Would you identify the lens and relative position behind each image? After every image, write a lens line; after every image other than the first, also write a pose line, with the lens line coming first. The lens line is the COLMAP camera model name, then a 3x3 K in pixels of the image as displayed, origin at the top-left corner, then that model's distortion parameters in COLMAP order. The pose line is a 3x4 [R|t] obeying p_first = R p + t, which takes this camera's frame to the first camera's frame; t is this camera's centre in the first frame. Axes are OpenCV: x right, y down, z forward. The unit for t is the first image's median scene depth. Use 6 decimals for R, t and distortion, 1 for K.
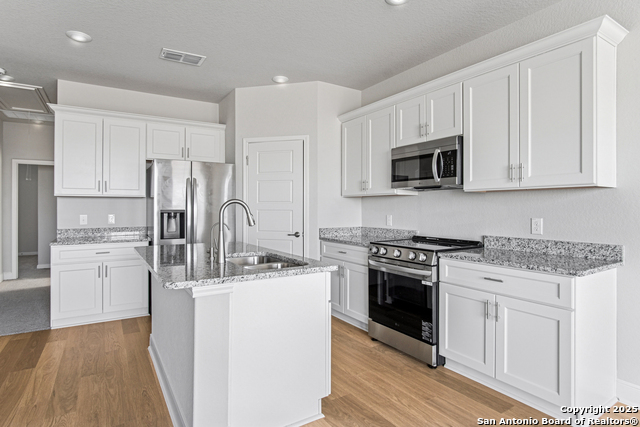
lens RADIAL K [[336.8, 0, 320.0], [0, 336.8, 213.5], [0, 0, 1]] dist [-0.033040, -0.000617]
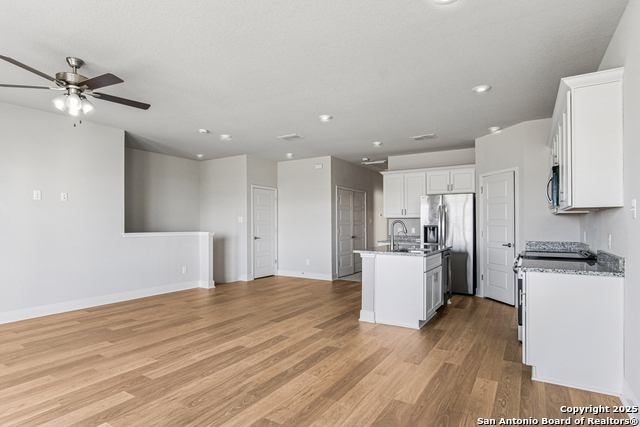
lens RADIAL K [[336.8, 0, 320.0], [0, 336.8, 213.5], [0, 0, 1]] dist [-0.033040, -0.000617]
pose [[0.449287, -0.028069, -0.892946, 0.742811], [-0.014533, 0.999144, -0.038720, 0.001850], [0.893269, 0.030374, 0.448495, -0.216337]]
